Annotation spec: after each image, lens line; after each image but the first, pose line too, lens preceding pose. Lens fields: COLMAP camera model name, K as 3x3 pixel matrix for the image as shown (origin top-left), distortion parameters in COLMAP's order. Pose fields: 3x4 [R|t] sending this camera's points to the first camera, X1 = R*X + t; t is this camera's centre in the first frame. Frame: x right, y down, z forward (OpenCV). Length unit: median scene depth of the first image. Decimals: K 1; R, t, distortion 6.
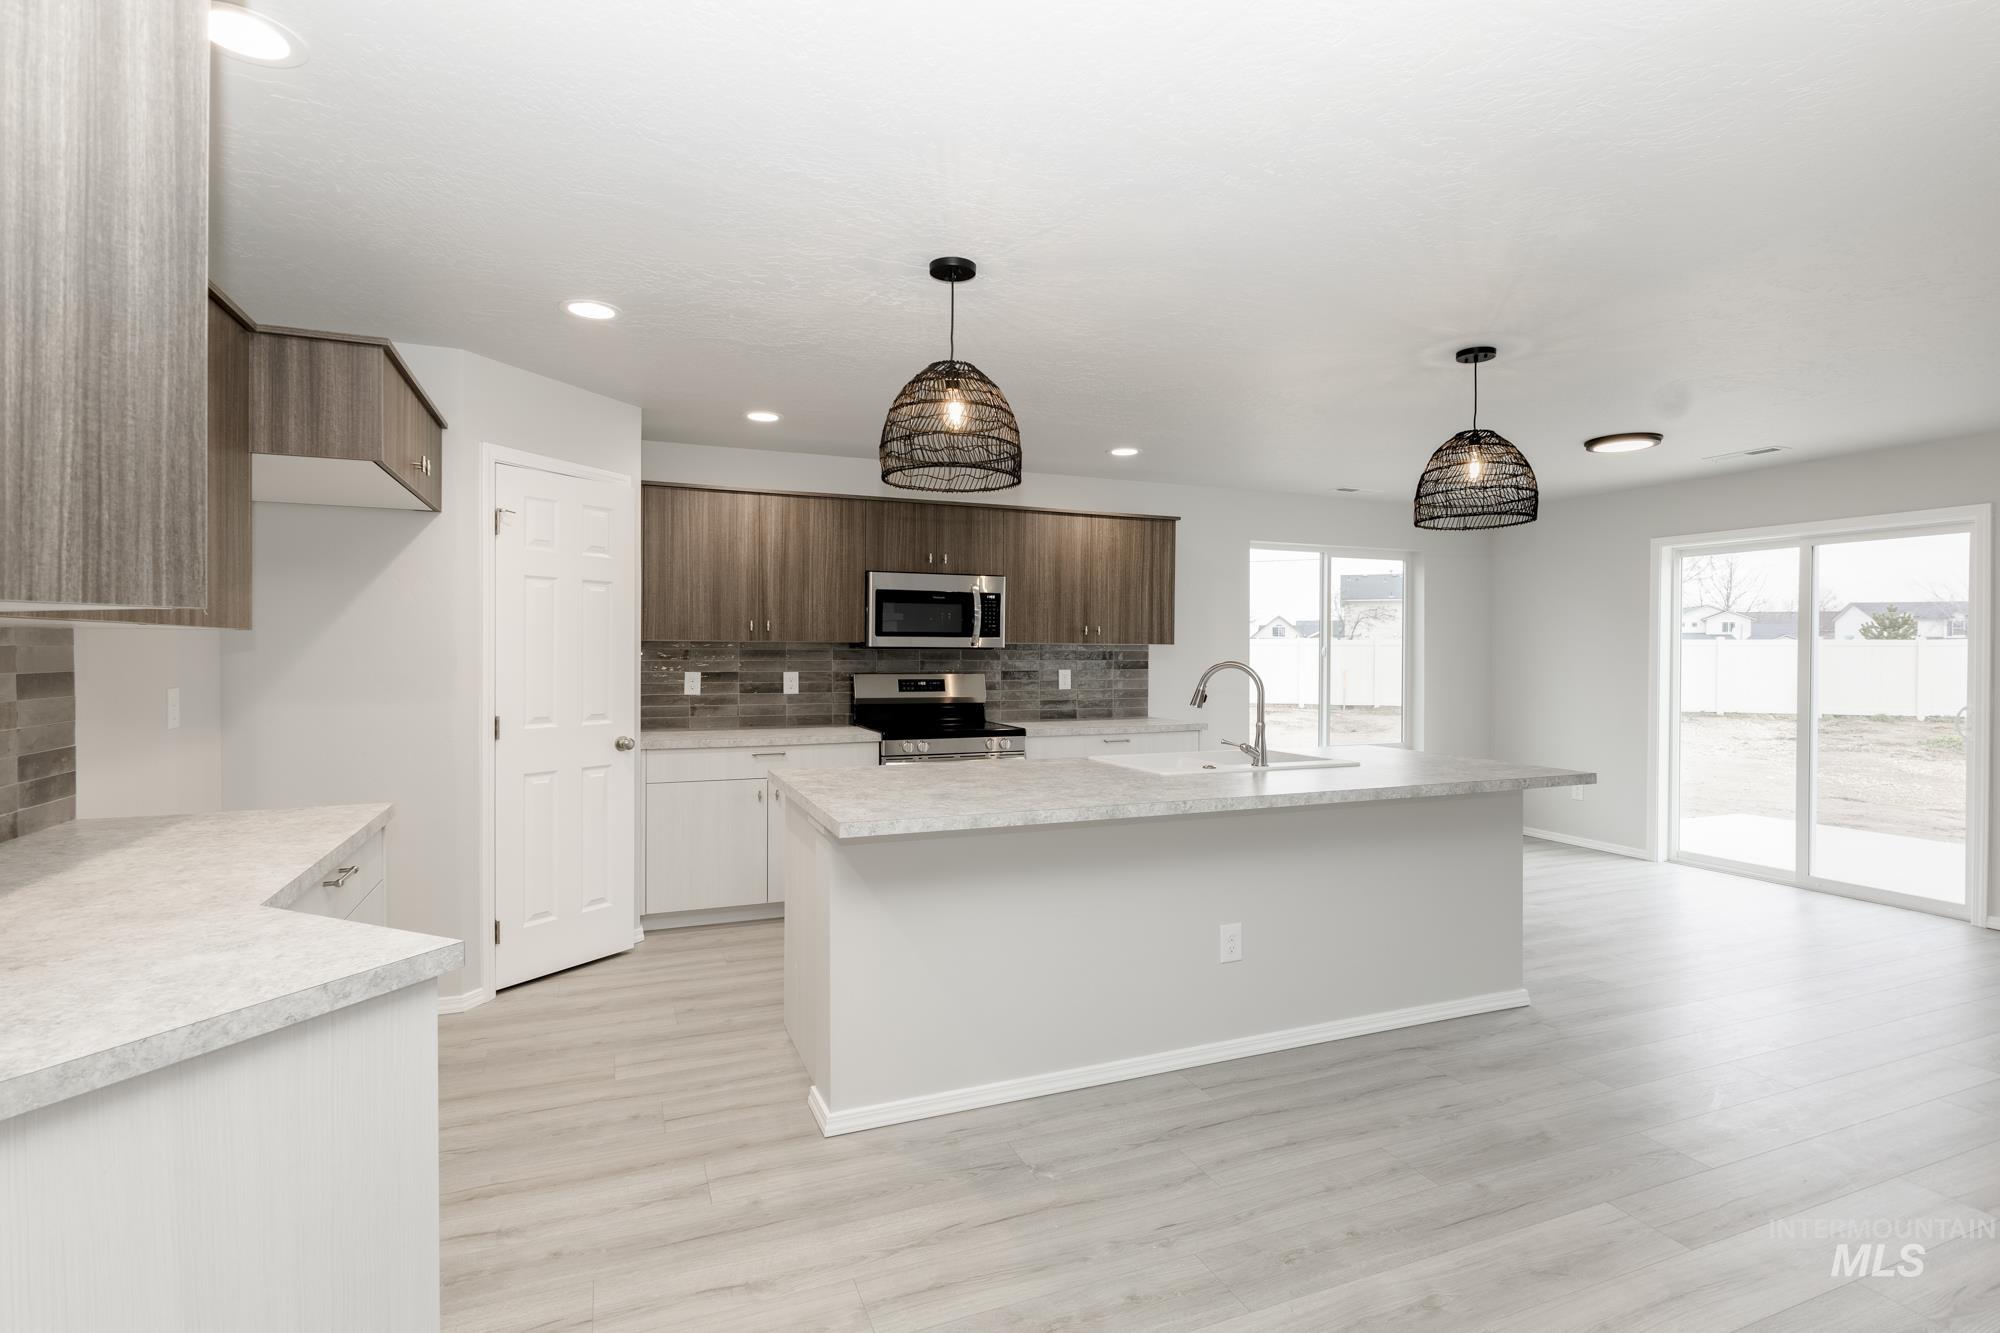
lens RADIAL K [[951.4, 0, 949.6], [0, 951.4, 661.9], [0, 0, 1]] dist [0.051054, -0.000135]
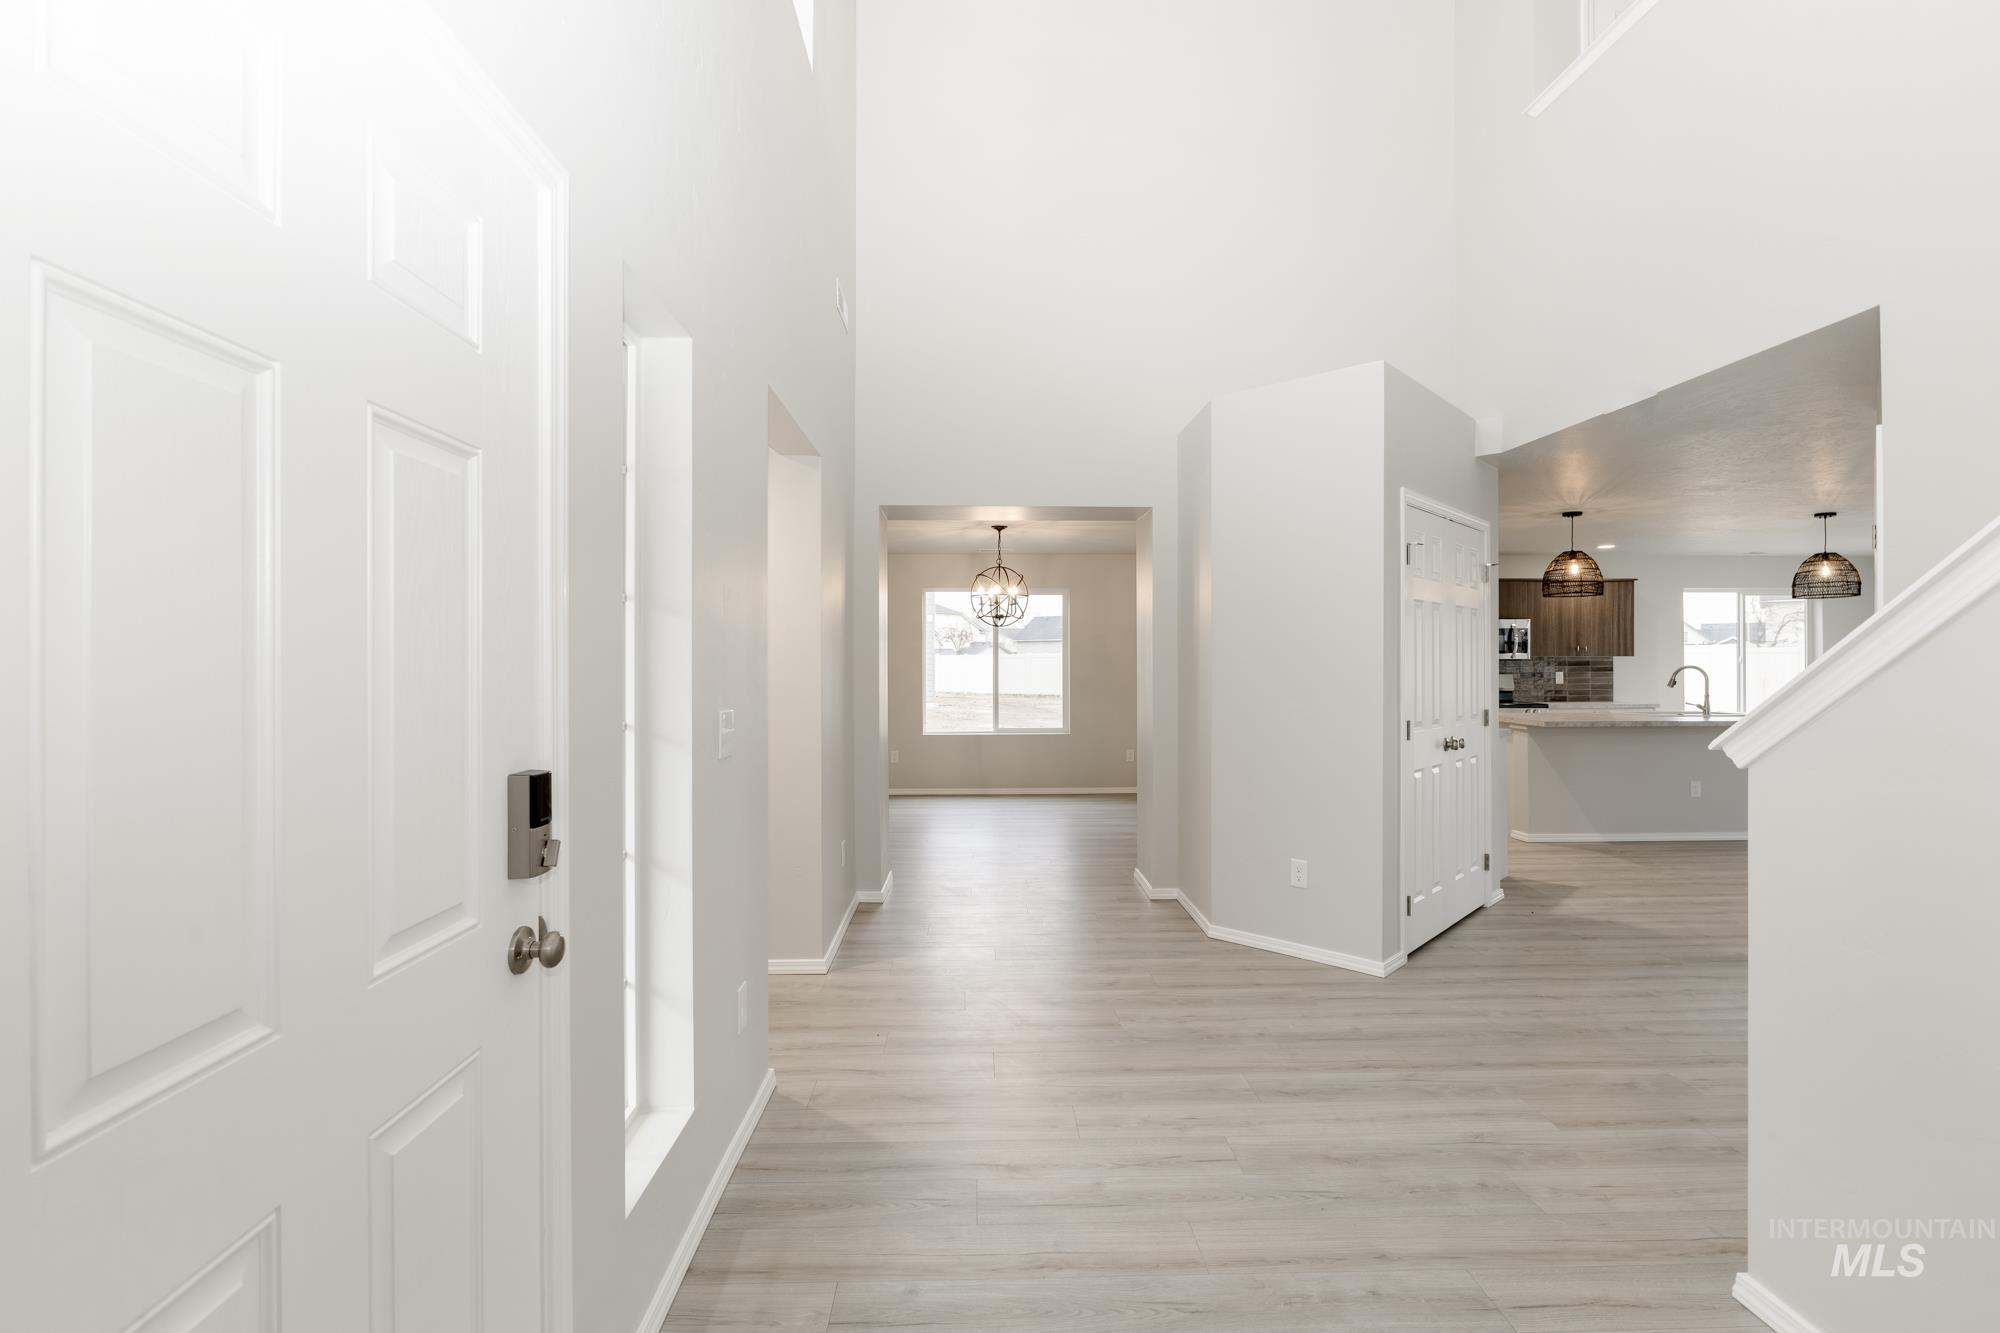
lens RADIAL K [[917.6, 0, 1004.5], [0, 917.6, 658.5], [0, 0, 1]] dist [-0.005496, -0.000733]
pose [[0.954112, -0.006869, -0.299370, -0.335841], [0.002217, 0.999872, -0.015875, 0.008438], [0.299441, 0.014483, 0.954005, -0.848126]]
